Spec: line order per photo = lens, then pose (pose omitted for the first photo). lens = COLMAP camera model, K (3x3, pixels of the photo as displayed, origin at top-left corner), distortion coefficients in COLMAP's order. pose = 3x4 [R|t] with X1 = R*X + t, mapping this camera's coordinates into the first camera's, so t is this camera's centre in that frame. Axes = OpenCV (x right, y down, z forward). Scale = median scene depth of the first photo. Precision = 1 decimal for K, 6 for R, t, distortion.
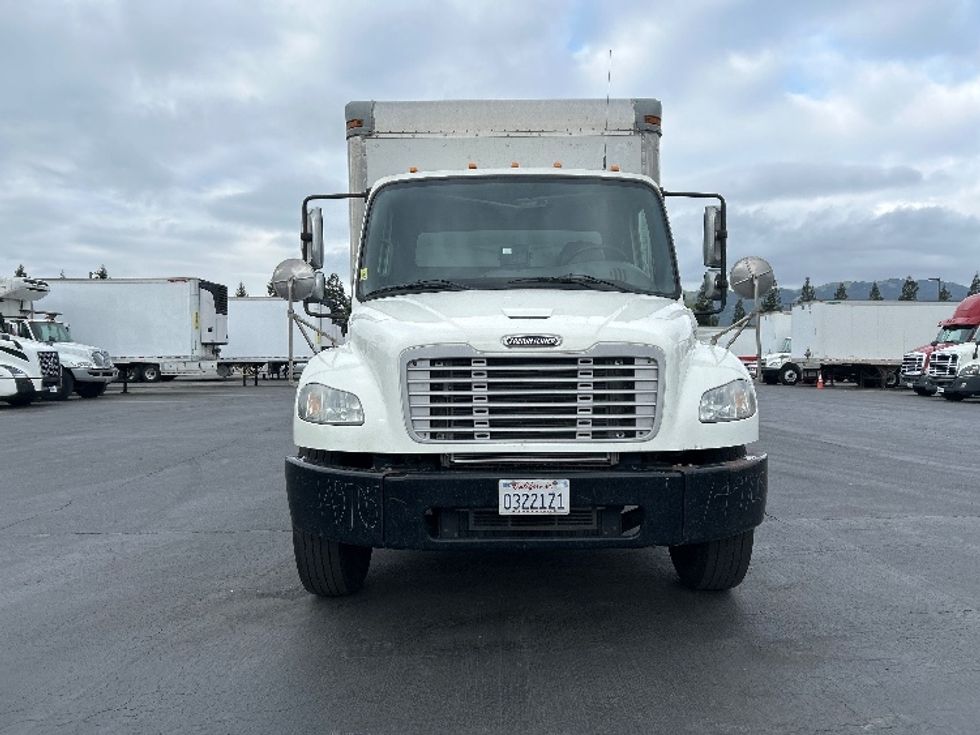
lens RADIAL K [[737.2, 0, 483.3], [0, 737.2, 366.3], [0, 0, 1]] dist [0.035864, -0.020712]
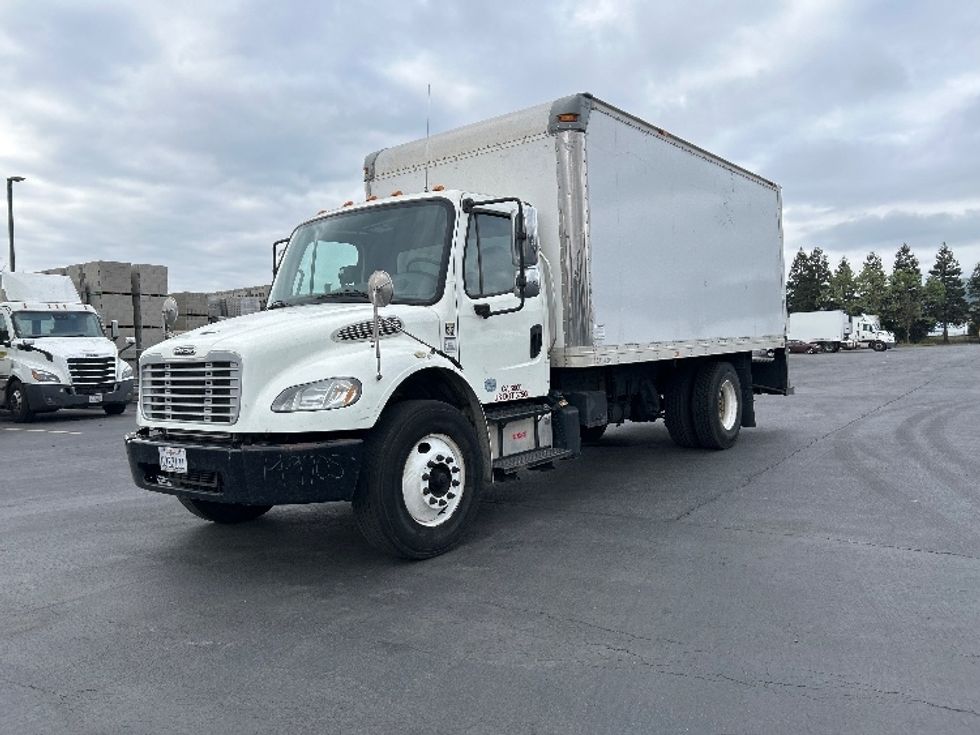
lens RADIAL K [[737.2, 0, 483.7], [0, 737.2, 359.2], [0, 0, 1]] dist [0.035864, -0.020712]
pose [[0.787921, -0.011228, -0.615674, 1.402670], [0.020537, 0.999757, 0.008051, -0.018557], [0.615434, -0.018987, 0.787960, 0.220412]]
